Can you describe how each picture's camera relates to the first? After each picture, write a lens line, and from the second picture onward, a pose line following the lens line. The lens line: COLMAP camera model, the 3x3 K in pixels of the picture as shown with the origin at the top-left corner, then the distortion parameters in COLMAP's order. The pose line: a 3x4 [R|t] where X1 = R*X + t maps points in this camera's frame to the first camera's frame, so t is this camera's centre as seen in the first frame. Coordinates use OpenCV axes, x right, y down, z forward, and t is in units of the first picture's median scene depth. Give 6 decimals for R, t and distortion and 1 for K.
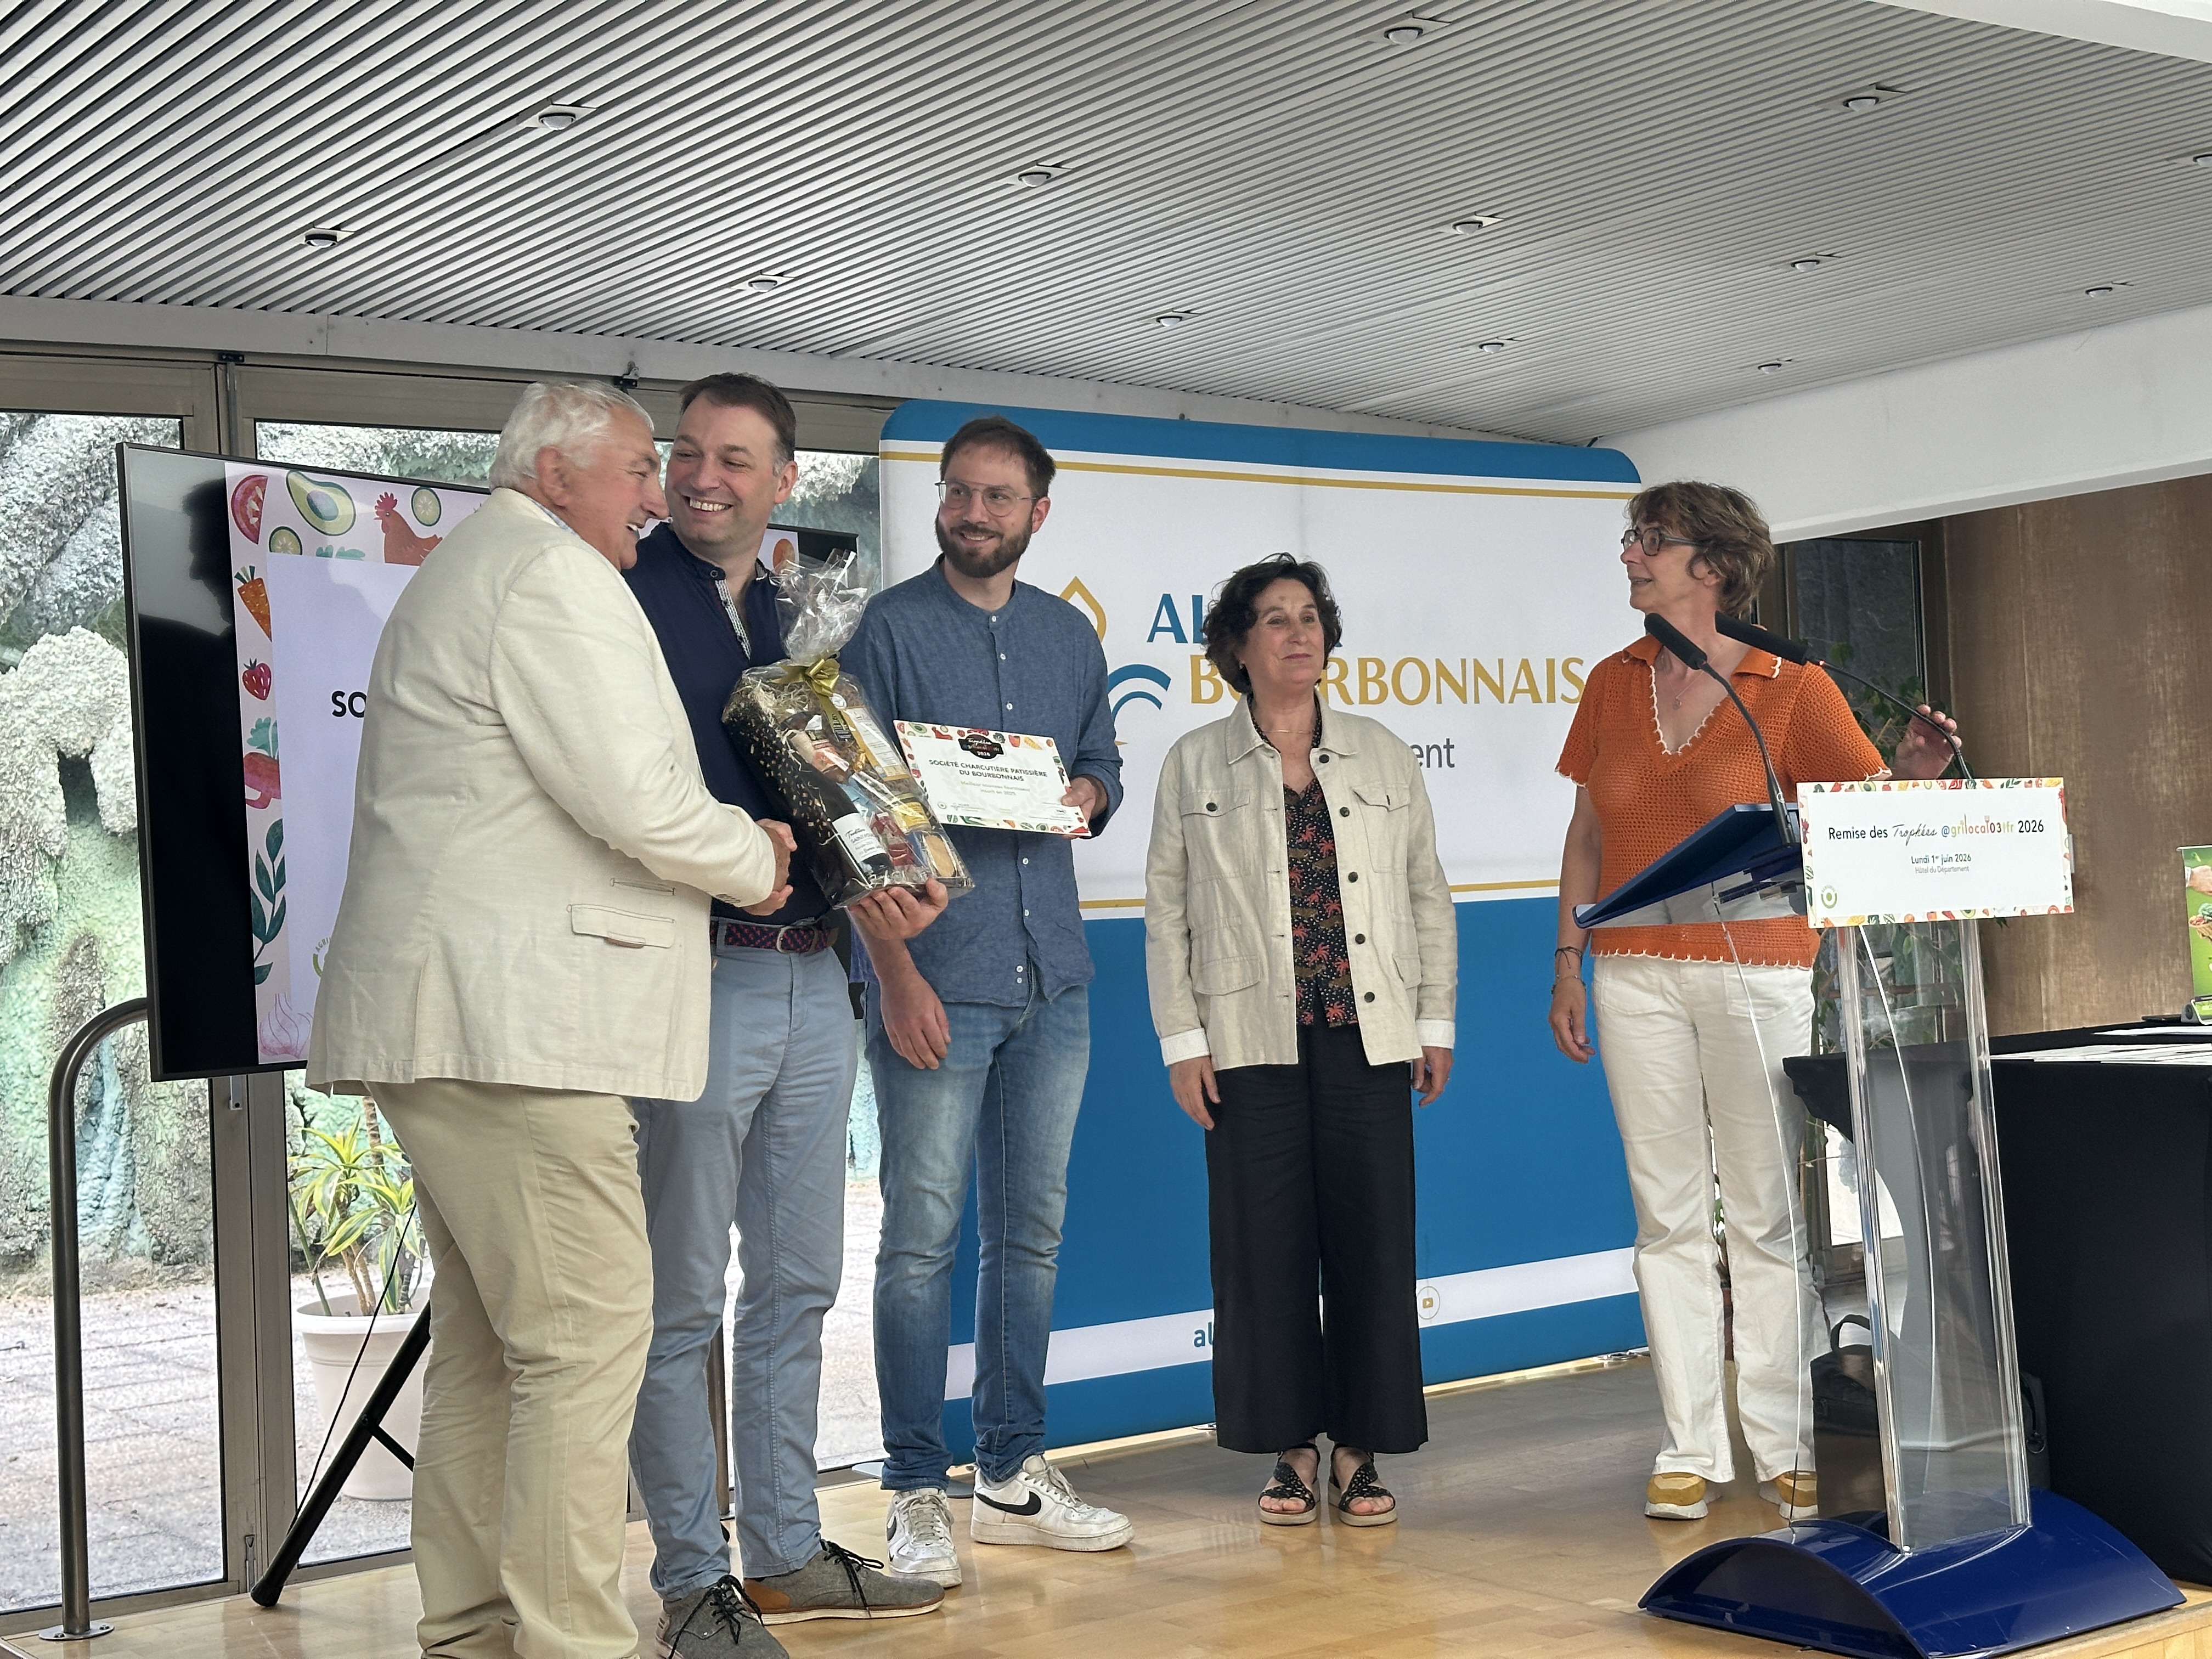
lens RADIAL K [[3032.2, 0, 1114.5], [0, 3032.2, 850.4], [0, 0, 1]] dist [0.192110, -0.296653]
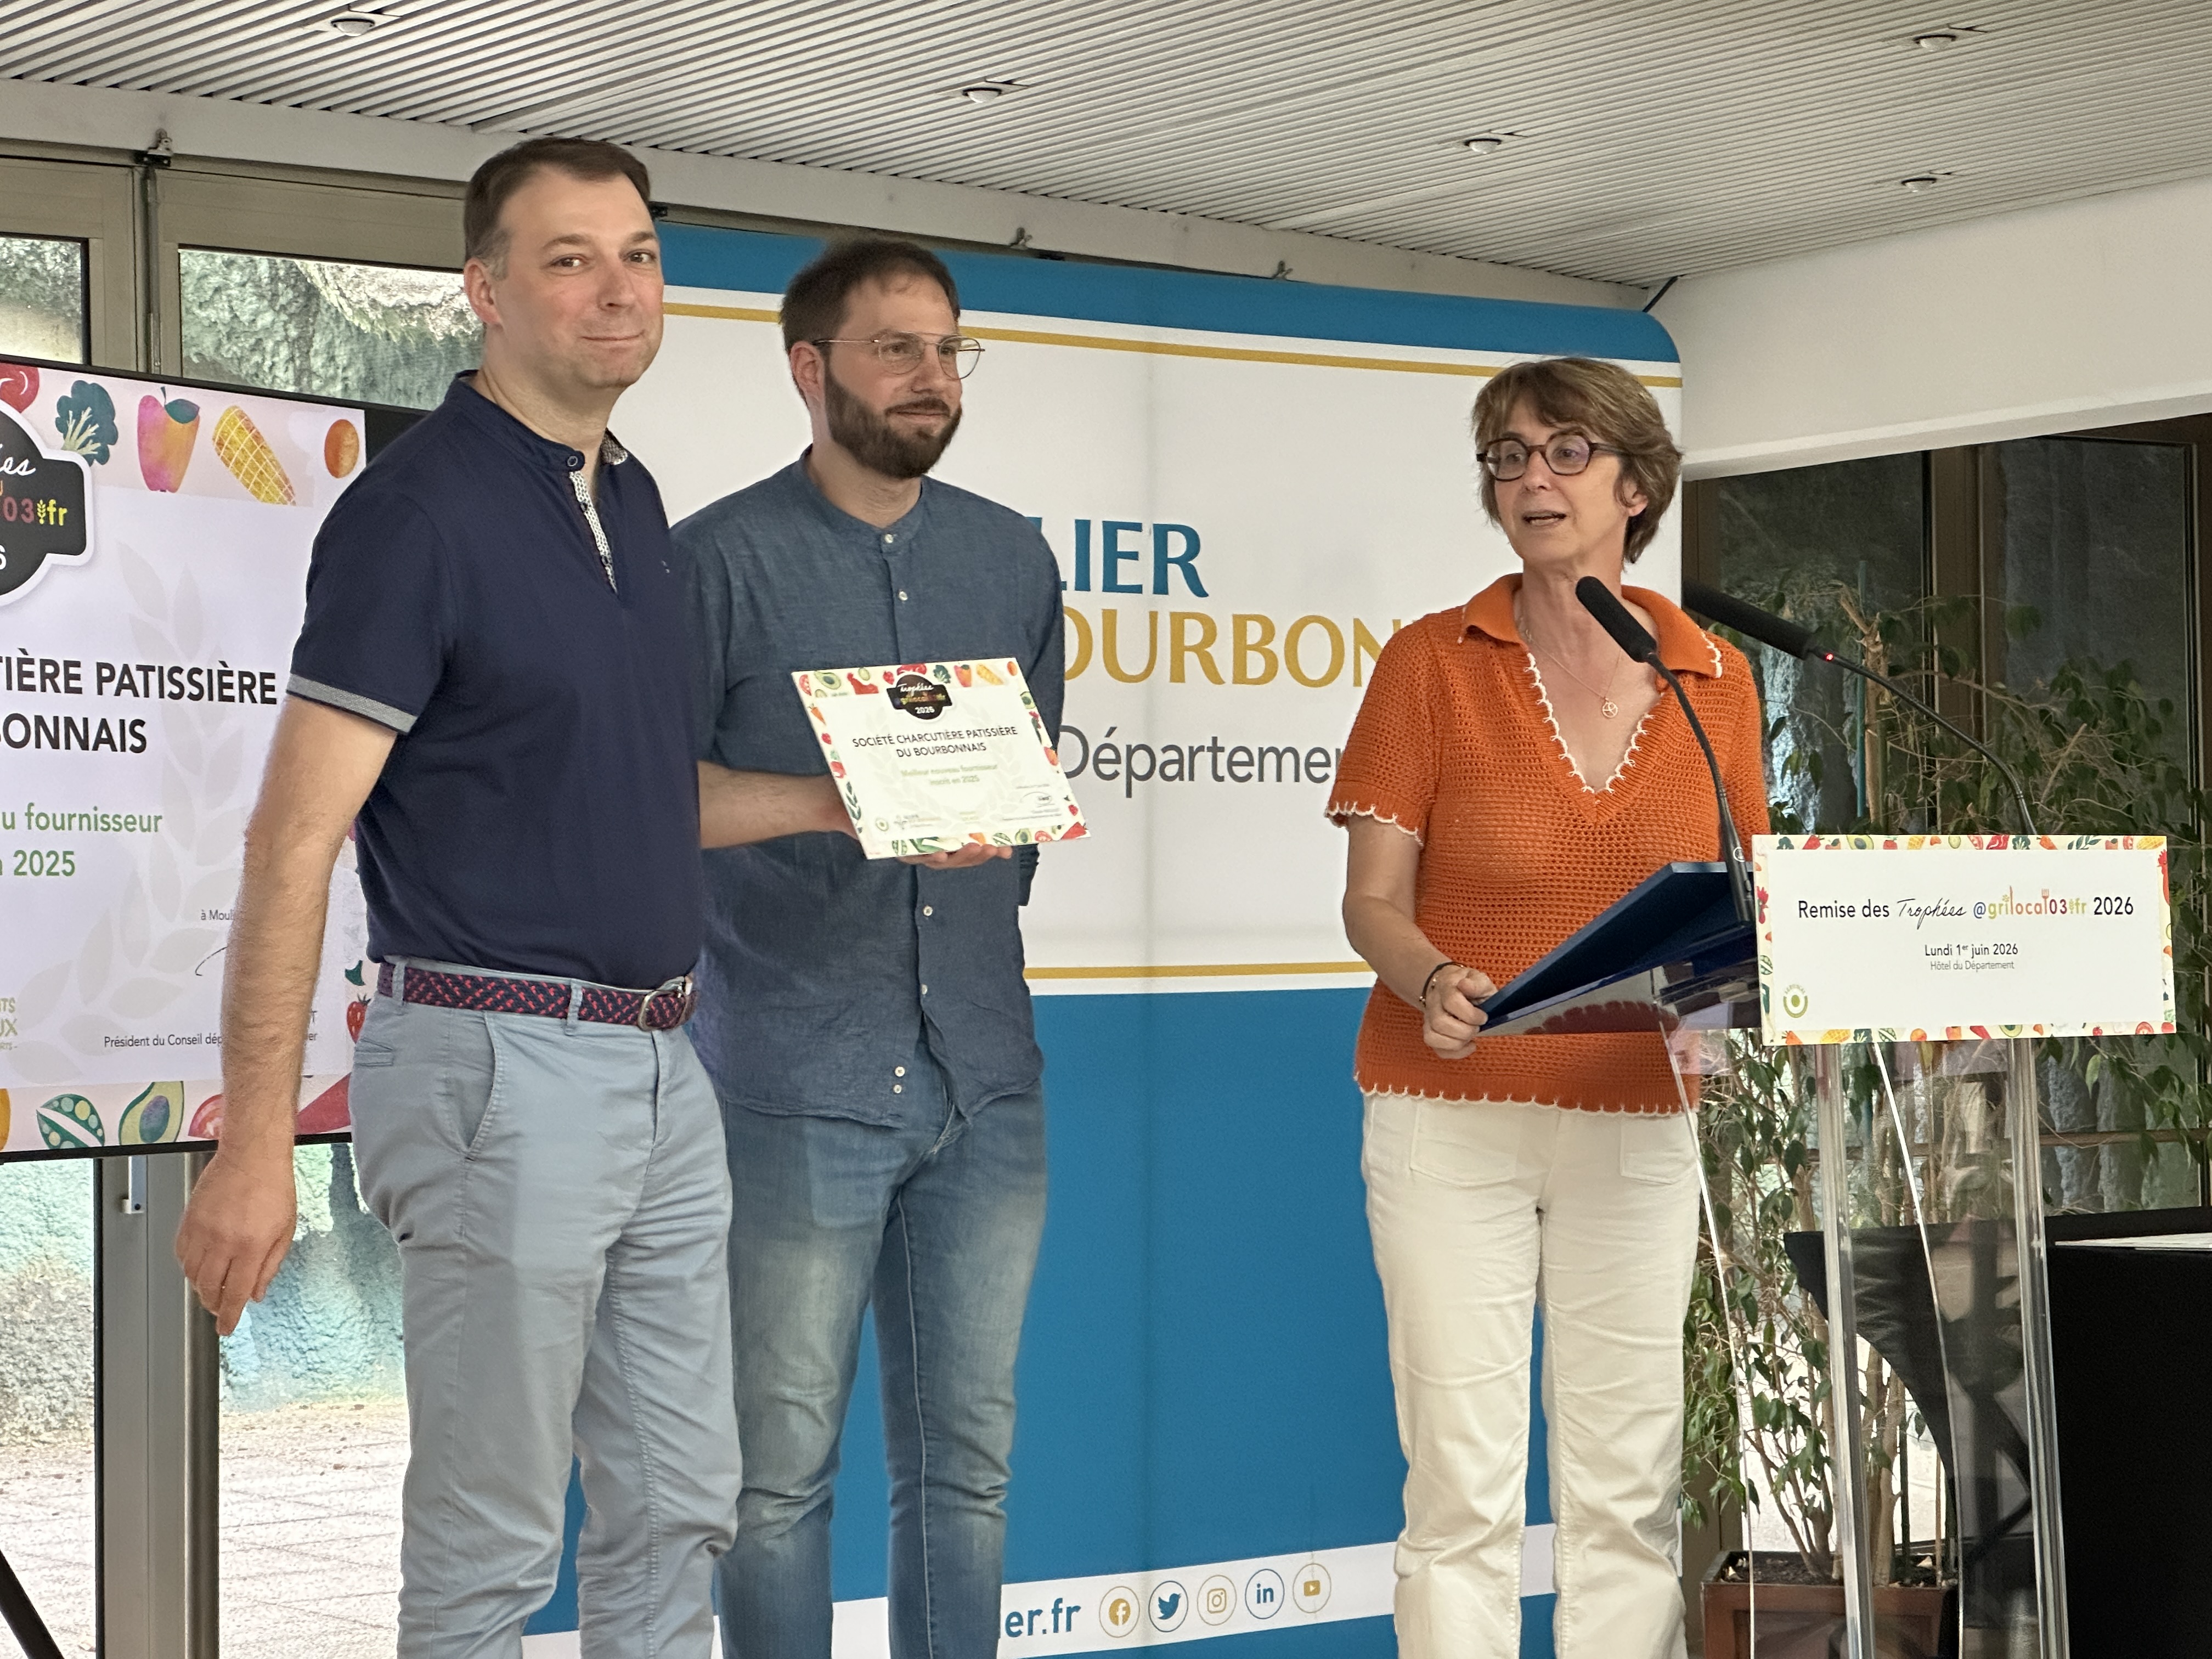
lens RADIAL K [[4863.7, 0, 1075.1], [0, 4863.7, 835.4], [0, 0, 1]] dist [0.204356, 1.057333]
pose [[0.999566, 0.029209, 0.003908, 0.045852], [-0.029178, 0.999544, -0.007747, -0.006192], [-0.004132, 0.007630, 0.999962, -0.072020]]
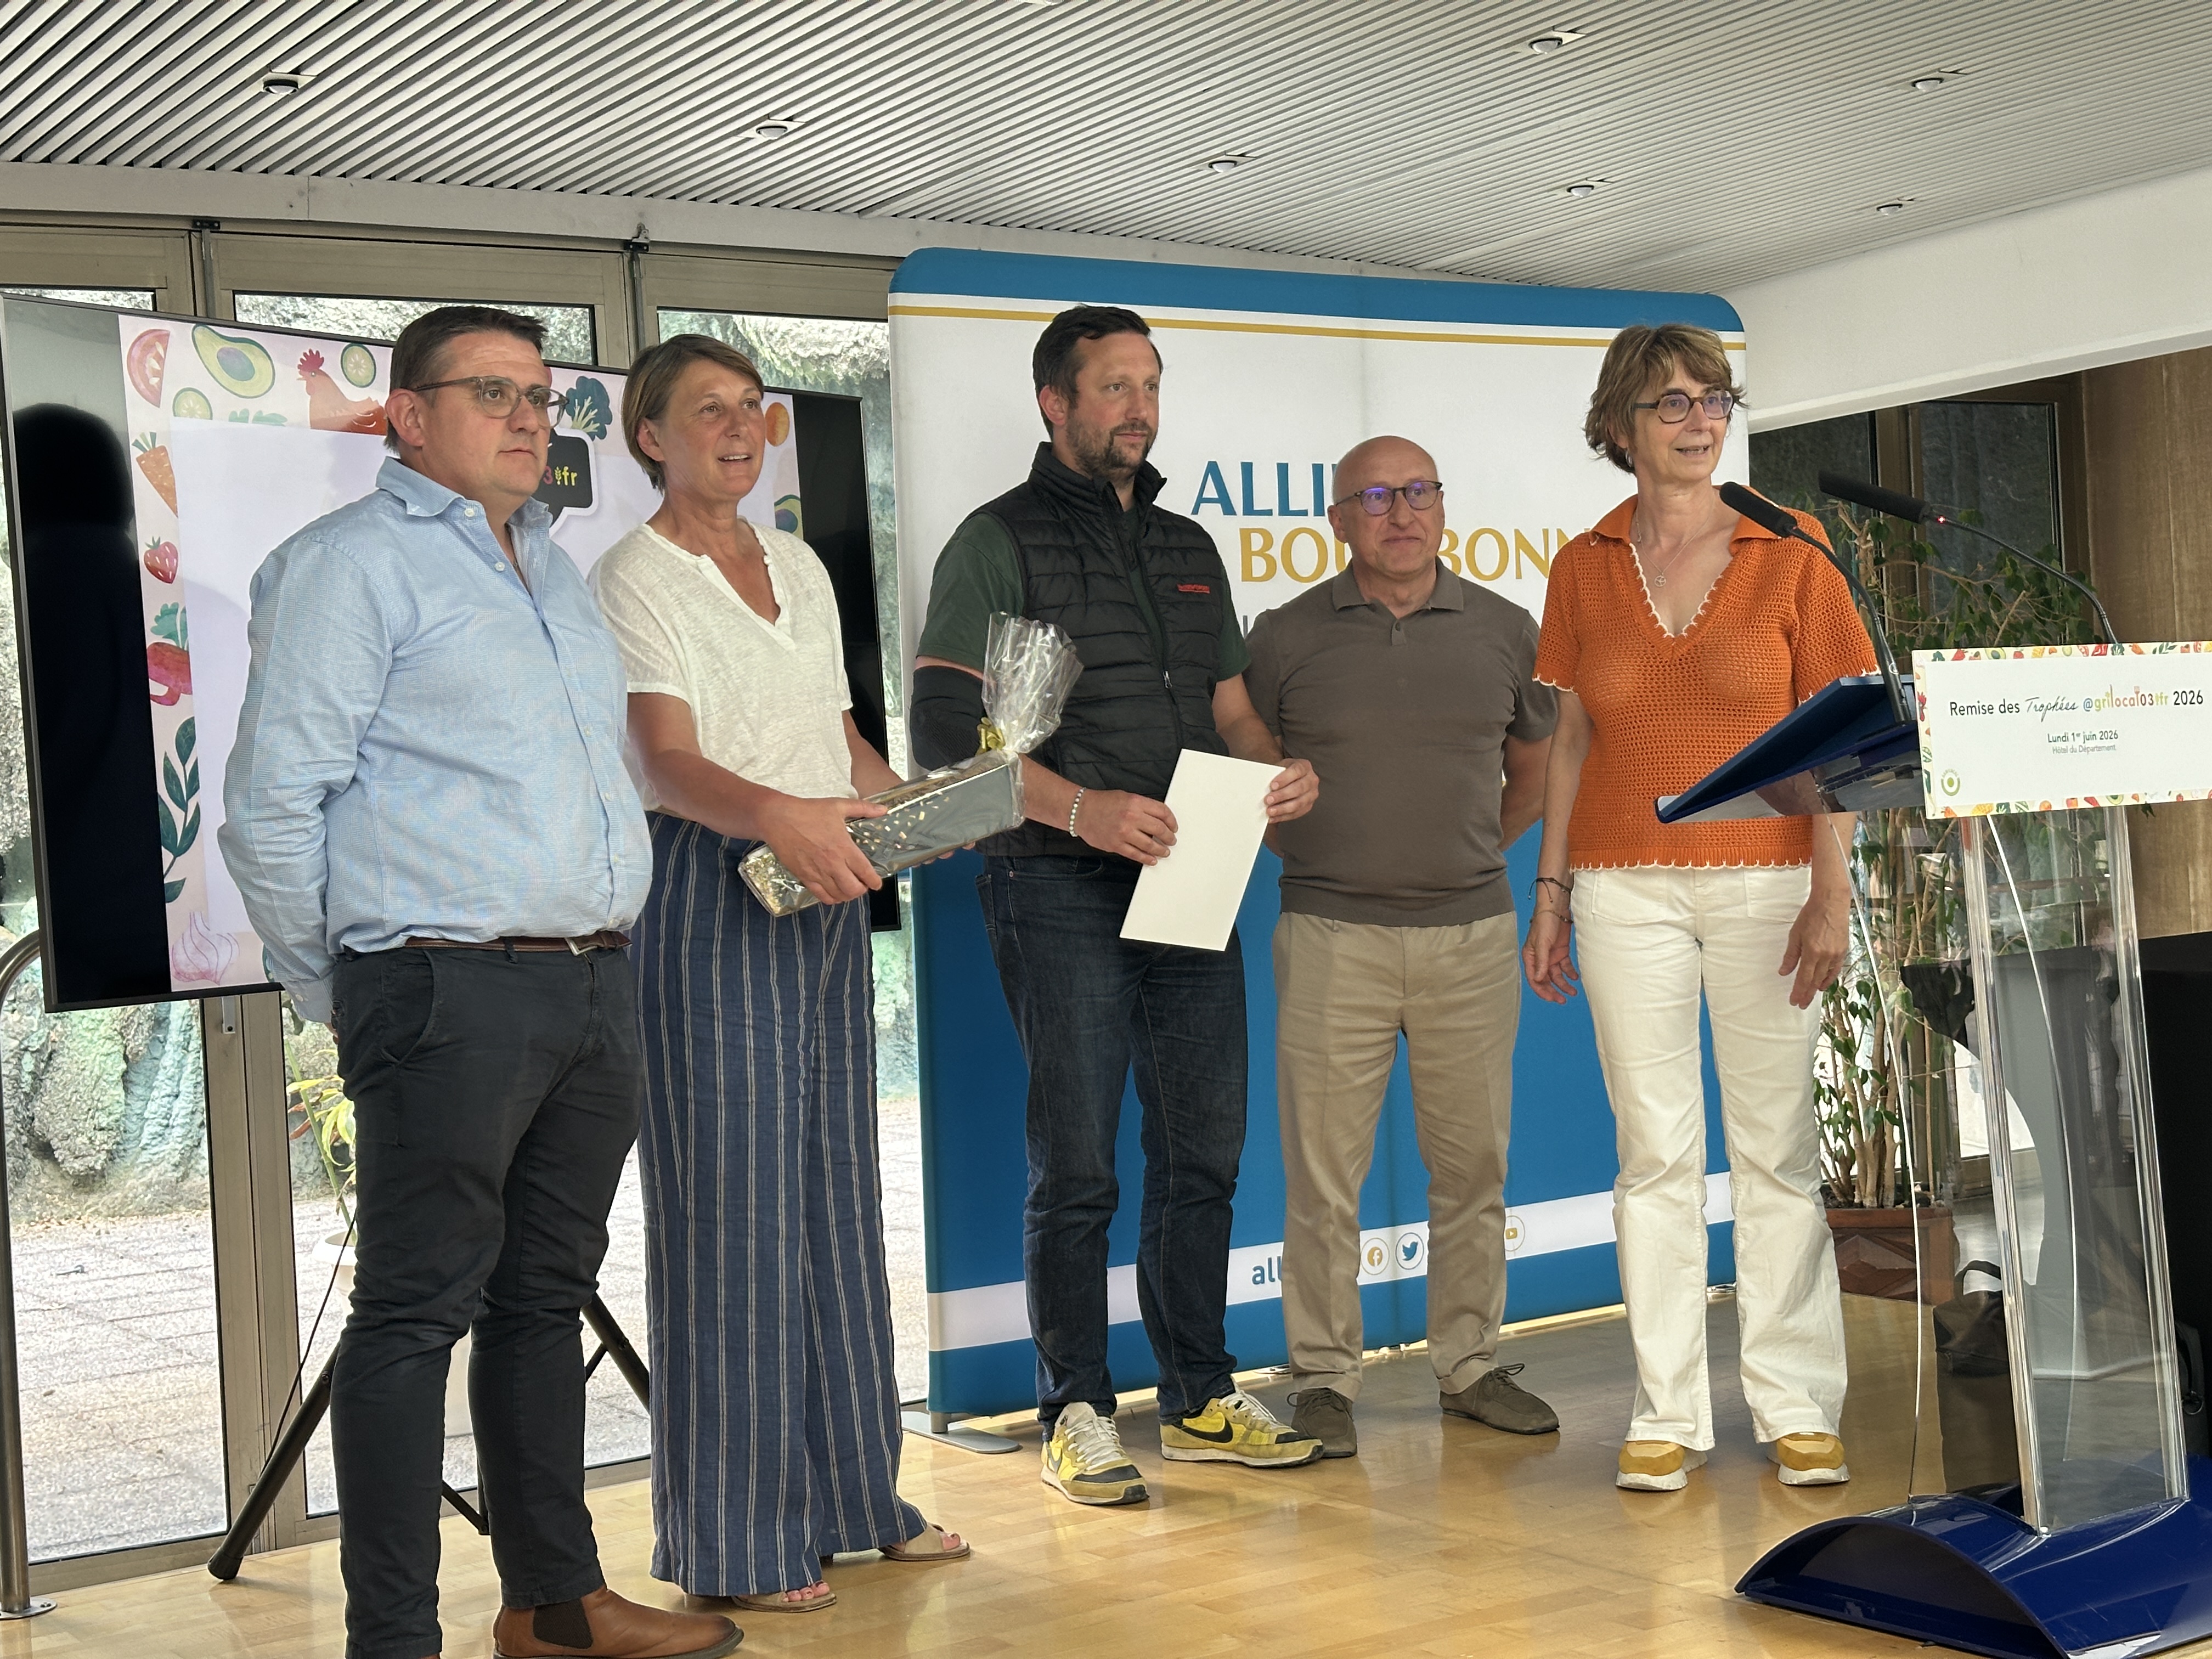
lens RADIAL K [[3040.1, 0, 1089.6], [0, 3040.1, 845.2], [0, 0, 1]] dist [0.186429, -0.285926]
pose [[0.998837, -0.011696, -0.046771, 0.022098], [0.013100, 0.999470, 0.029814, 0.002679], [0.046397, -0.030392, 0.998461, 0.085605]]
